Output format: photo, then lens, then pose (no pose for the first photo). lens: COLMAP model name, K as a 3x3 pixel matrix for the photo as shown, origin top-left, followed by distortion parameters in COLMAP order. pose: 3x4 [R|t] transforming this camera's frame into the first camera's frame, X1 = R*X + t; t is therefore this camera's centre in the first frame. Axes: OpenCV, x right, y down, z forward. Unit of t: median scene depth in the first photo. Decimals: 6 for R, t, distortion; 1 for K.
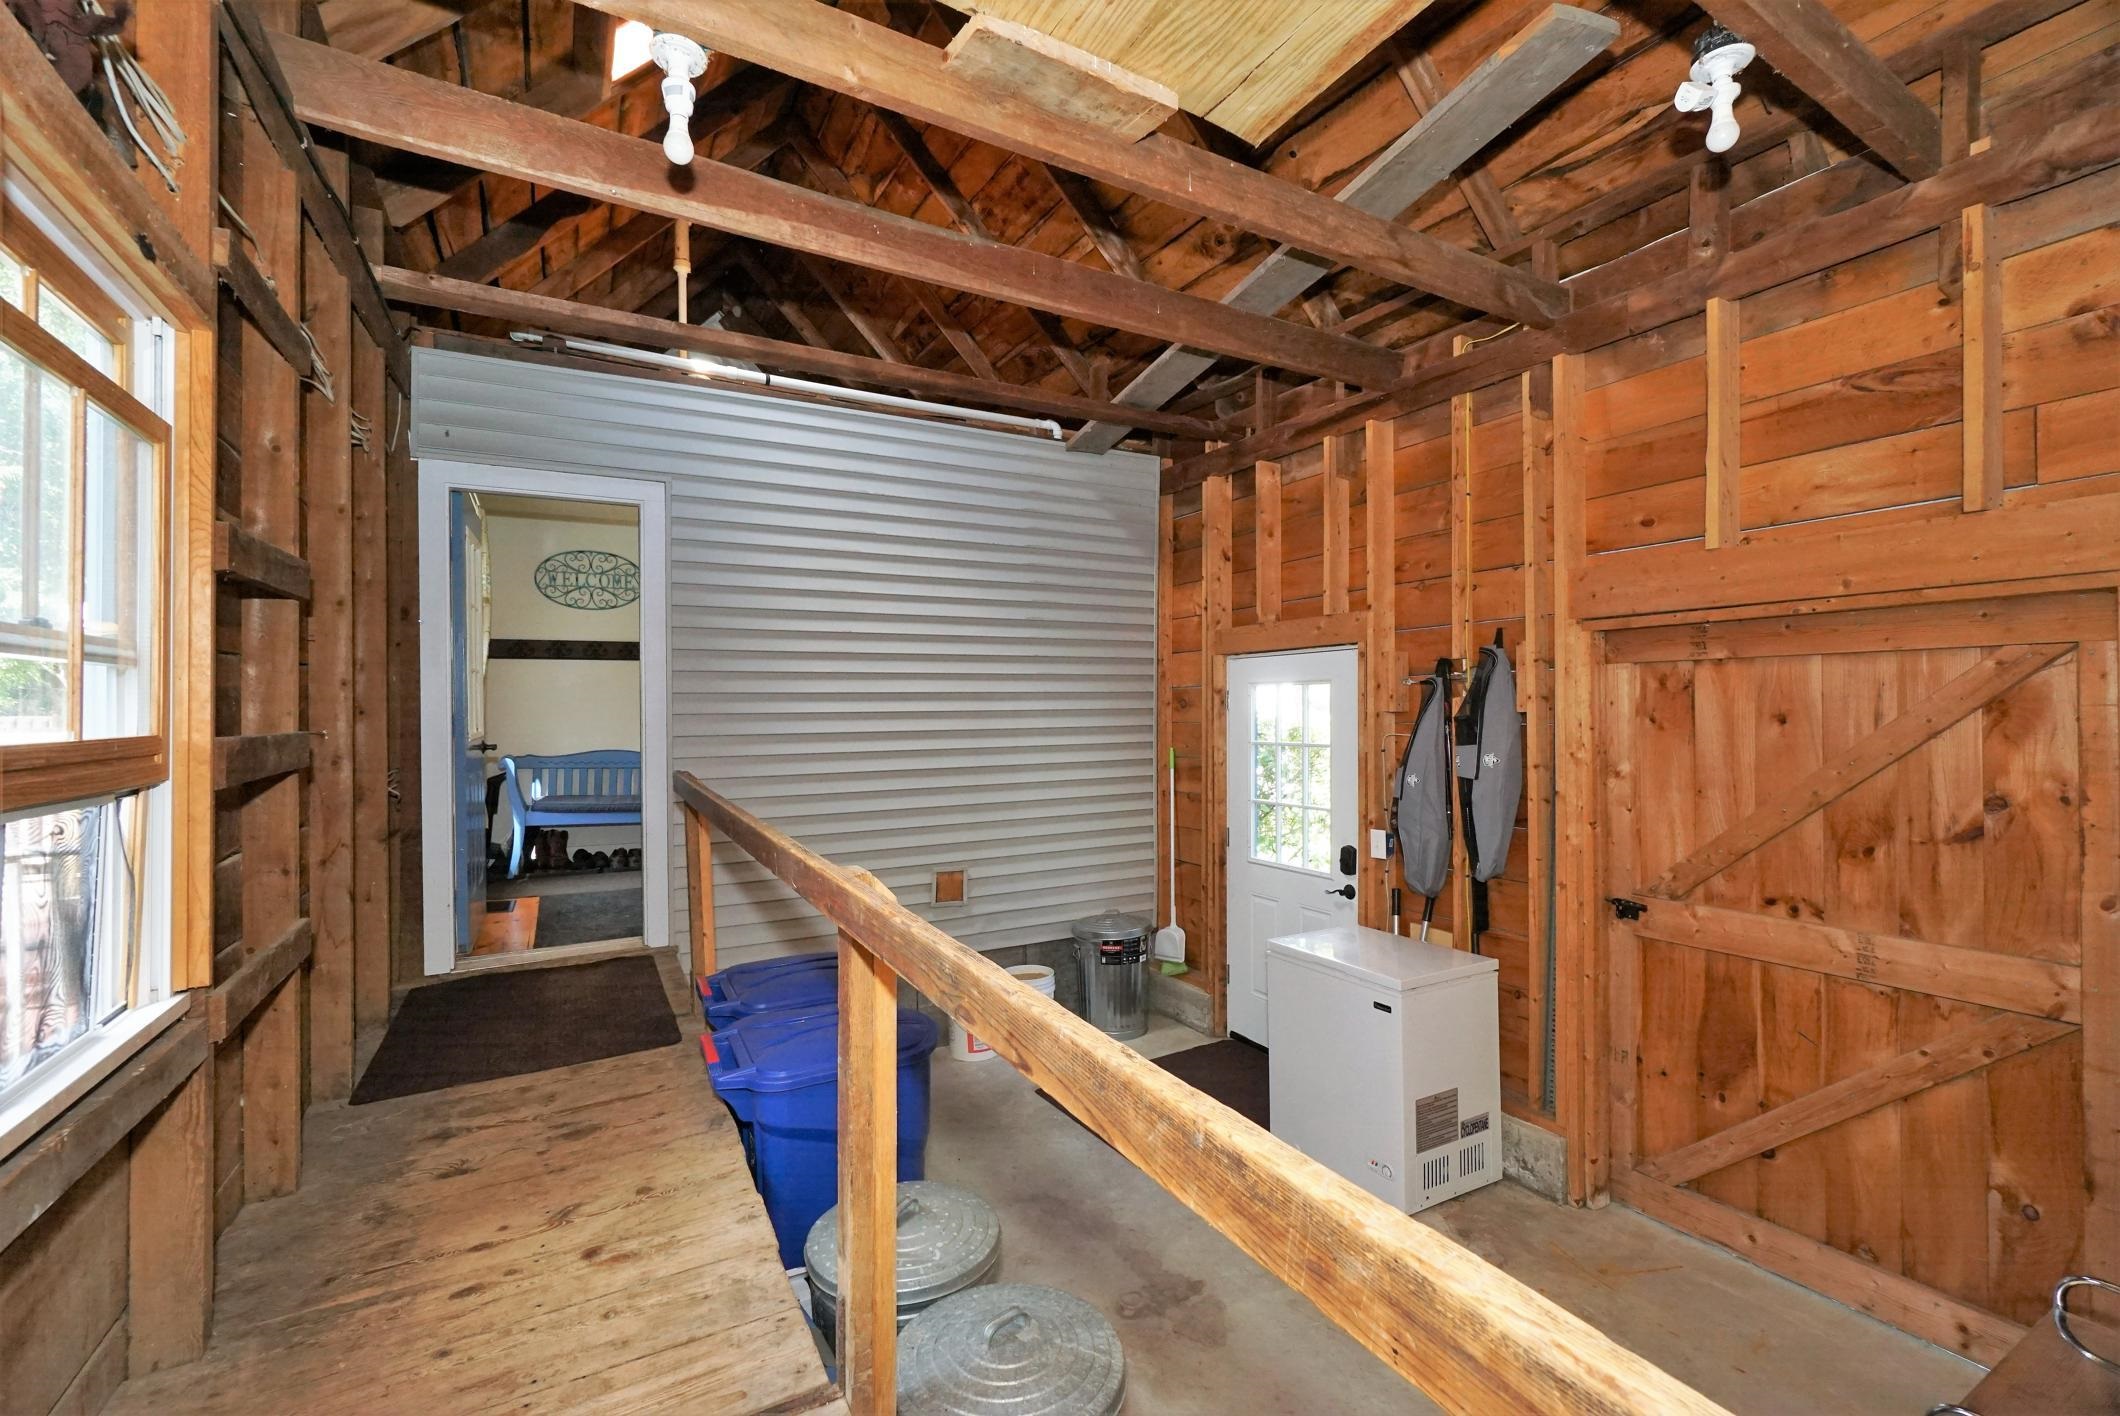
lens RADIAL K [[918.2, 0, 1054.6], [0, 918.2, 708.0], [0, 0, 1]] dist [0.000353, 0.000416]
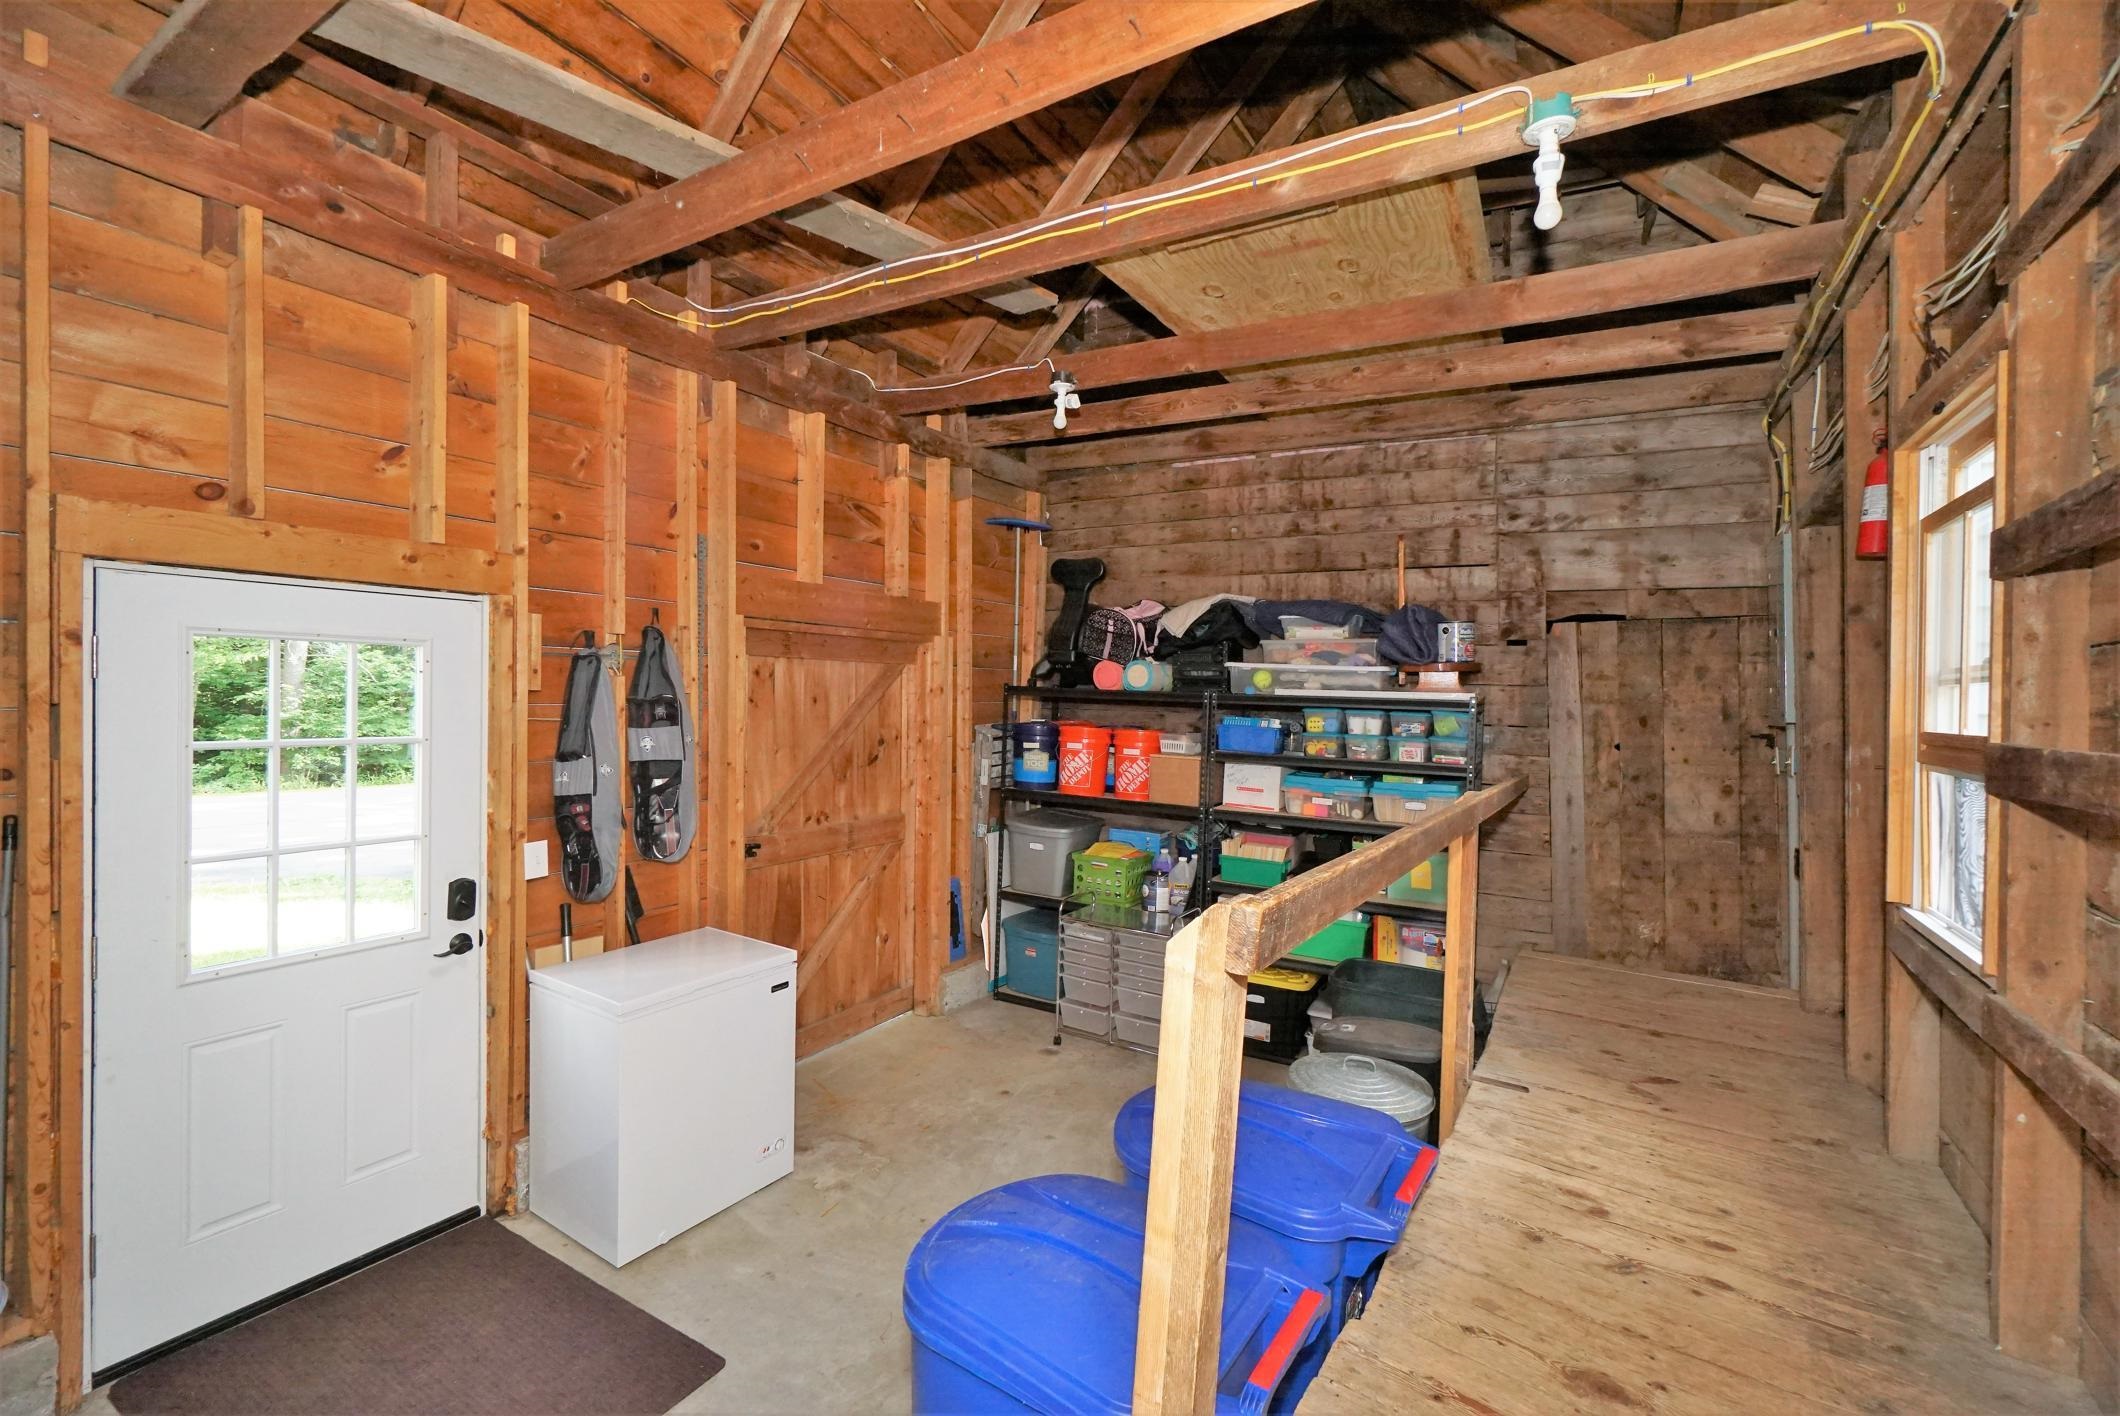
lens RADIAL K [[918.2, 0, 1047.7], [0, 918.2, 703.3], [0, 0, 1]] dist [0.000353, 0.000416]
pose [[-0.488589, -0.014452, 0.872395, -0.698443], [-0.022294, 0.999743, 0.004076, 0.004360], [-0.872229, -0.017457, -0.488785, 1.311838]]
